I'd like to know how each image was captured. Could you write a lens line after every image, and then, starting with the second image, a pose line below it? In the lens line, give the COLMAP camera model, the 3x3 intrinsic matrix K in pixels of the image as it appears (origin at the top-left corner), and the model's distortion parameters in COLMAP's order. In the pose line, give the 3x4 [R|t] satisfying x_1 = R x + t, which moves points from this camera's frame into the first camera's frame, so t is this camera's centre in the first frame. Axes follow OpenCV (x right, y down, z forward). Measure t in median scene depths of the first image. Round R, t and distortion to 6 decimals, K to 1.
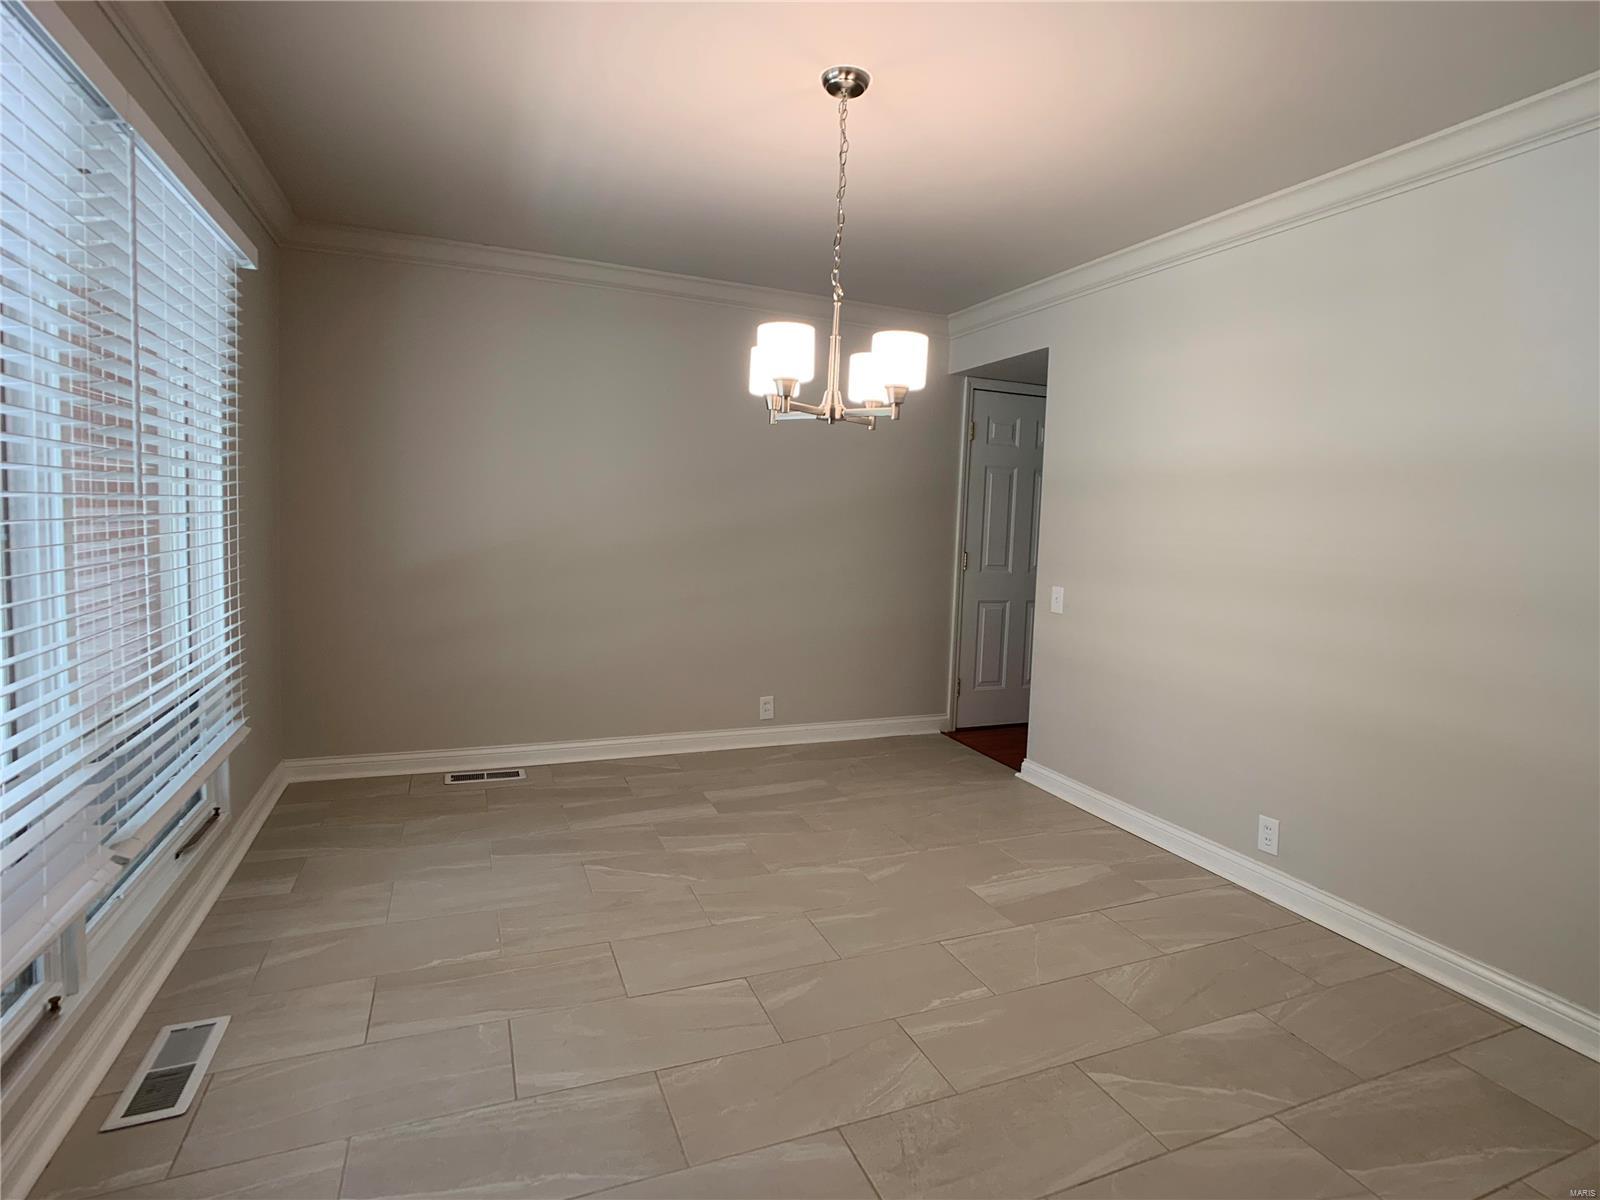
lens RADIAL K [[815.1, 0, 801.2], [0, 815.1, 594.8], [0, 0, 1]] dist [-0.000165, -0.000003]
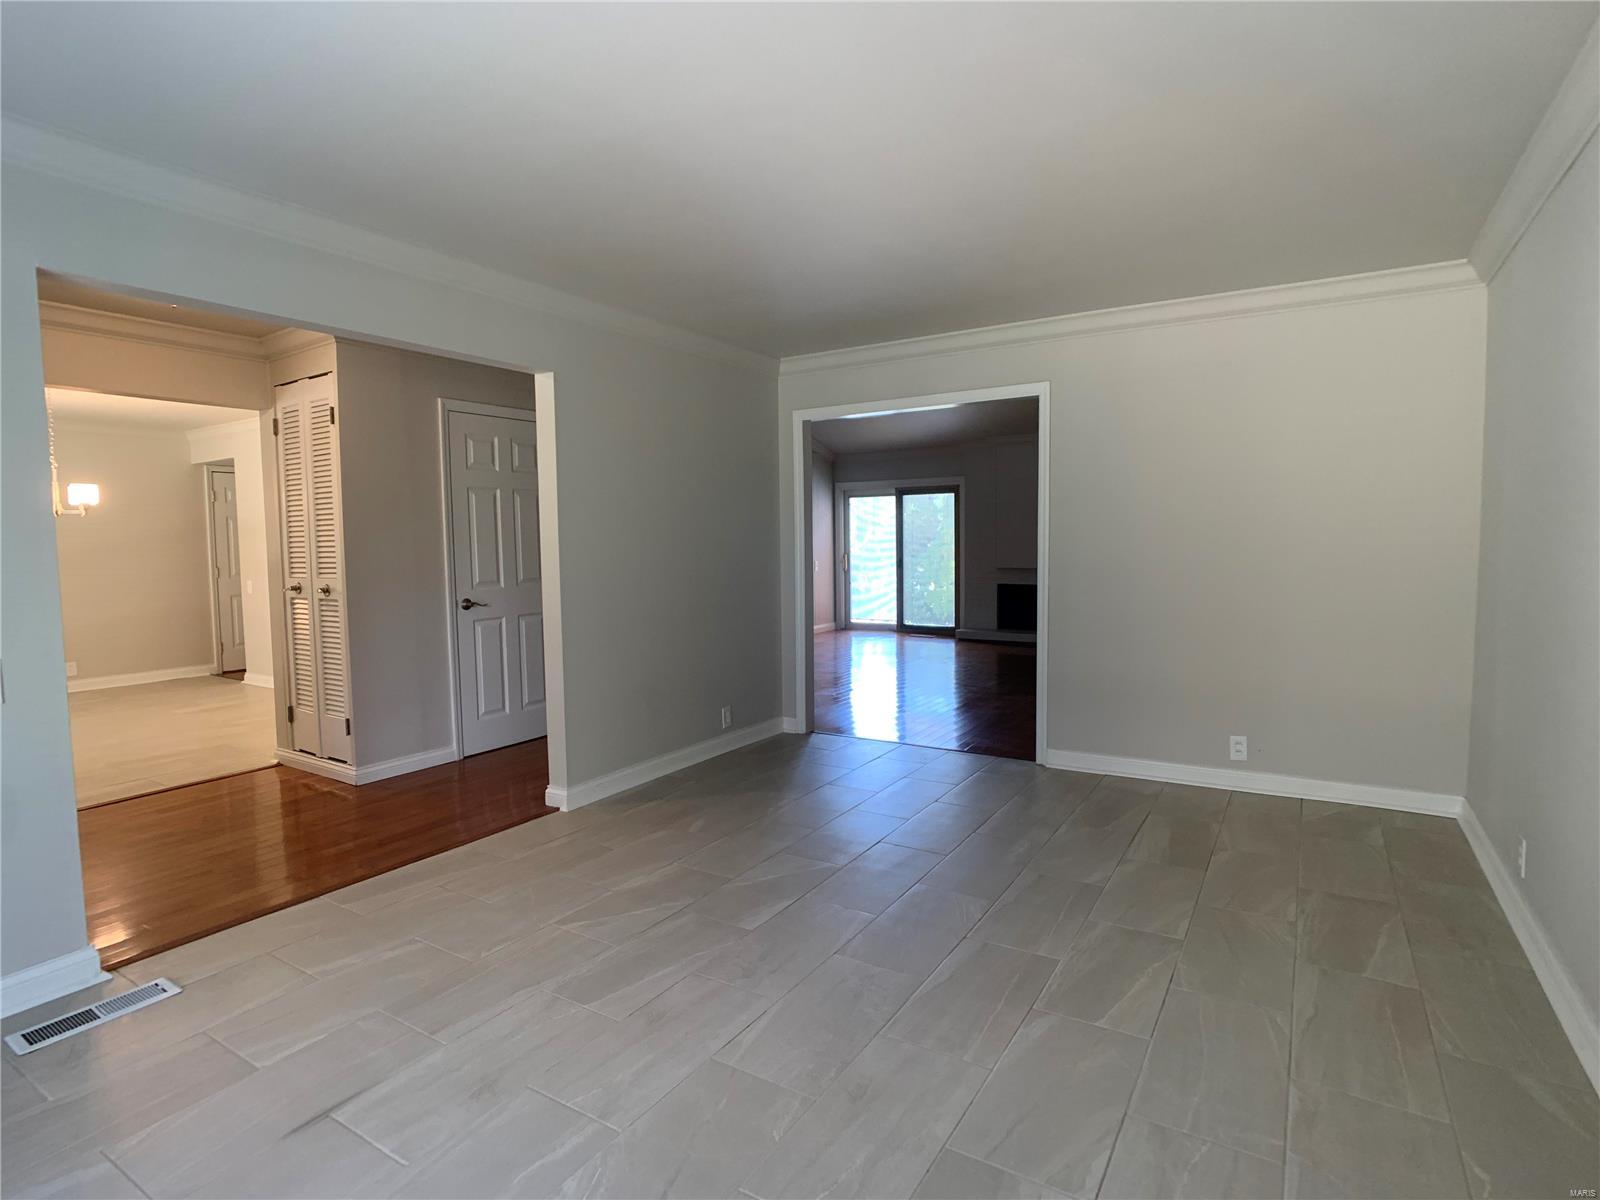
lens RADIAL K [[829.8, 0, 795.9], [0, 829.8, 599.6], [0, 0, 1]] dist [-0.005488, -0.000755]
pose [[0.816654, -0.084293, 0.570939, 0.198596], [0.093780, 0.995510, 0.012837, 0.107581], [-0.569457, 0.043059, 0.820892, -1.122872]]
